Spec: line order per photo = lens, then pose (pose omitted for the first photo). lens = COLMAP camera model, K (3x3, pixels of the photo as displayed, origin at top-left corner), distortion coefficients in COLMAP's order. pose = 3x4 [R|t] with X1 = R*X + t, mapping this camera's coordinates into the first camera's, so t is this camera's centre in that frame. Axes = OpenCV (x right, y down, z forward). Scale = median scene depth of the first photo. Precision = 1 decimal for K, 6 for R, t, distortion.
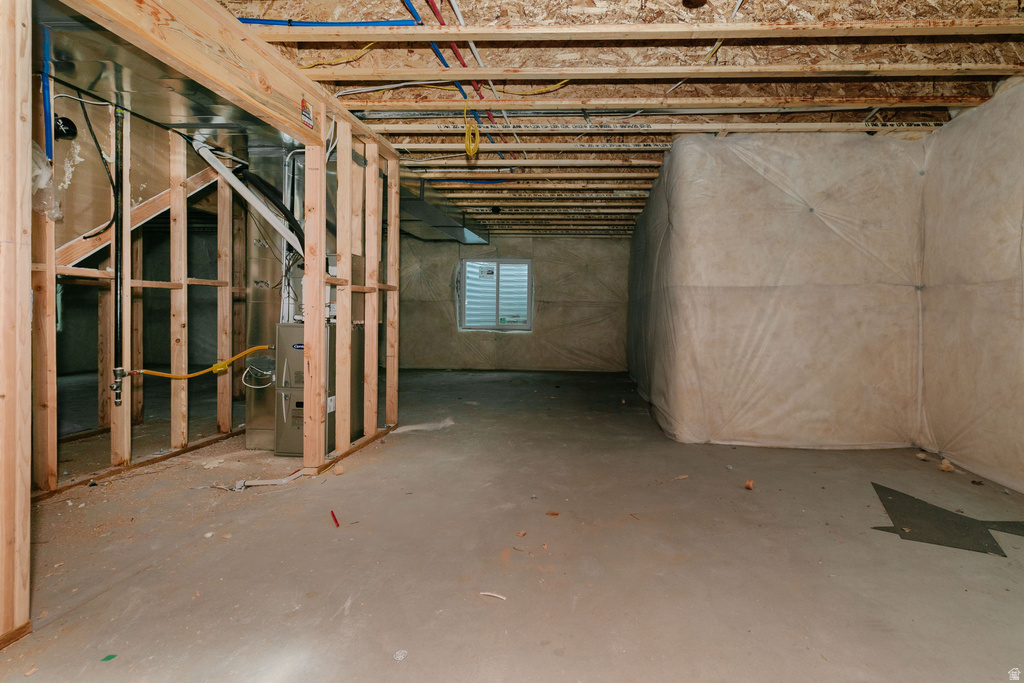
lens RADIAL K [[496.1, 0, 522.3], [0, 496.1, 318.8], [0, 0, 1]] dist [0.005858, 0.000083]
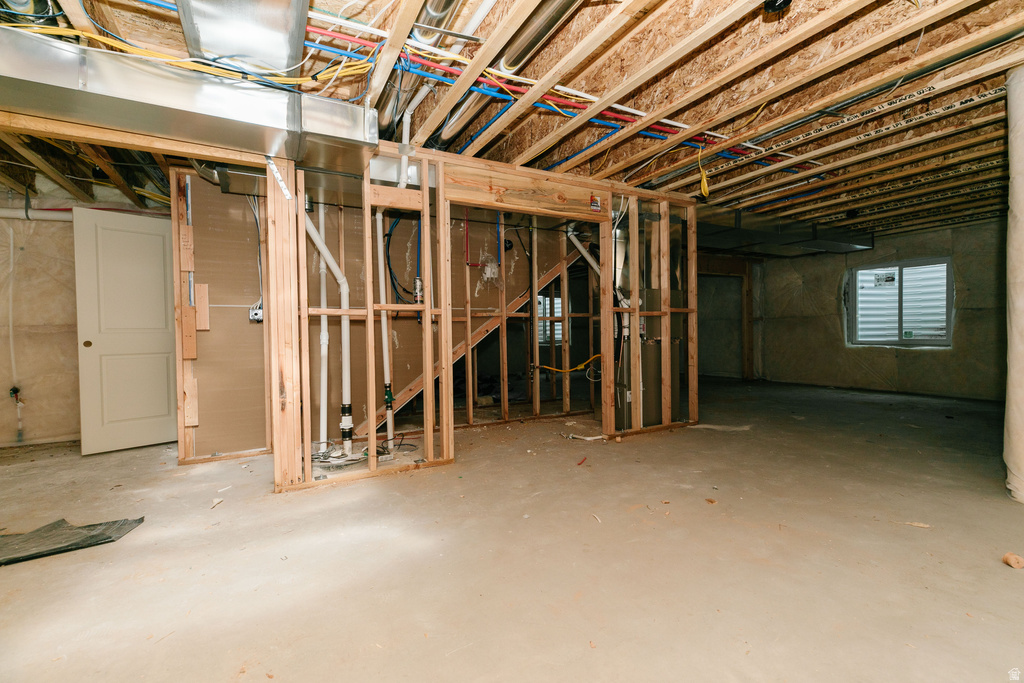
lens RADIAL K [[465.4, 0, 514.1], [0, 465.4, 341.8], [0, 0, 1]] dist [0.003284, -0.000320]
pose [[0.502758, -0.004639, -0.864415, 0.482030], [0.015155, 0.999879, 0.003448, 0.005019], [0.864295, -0.014833, 0.502767, 0.035080]]
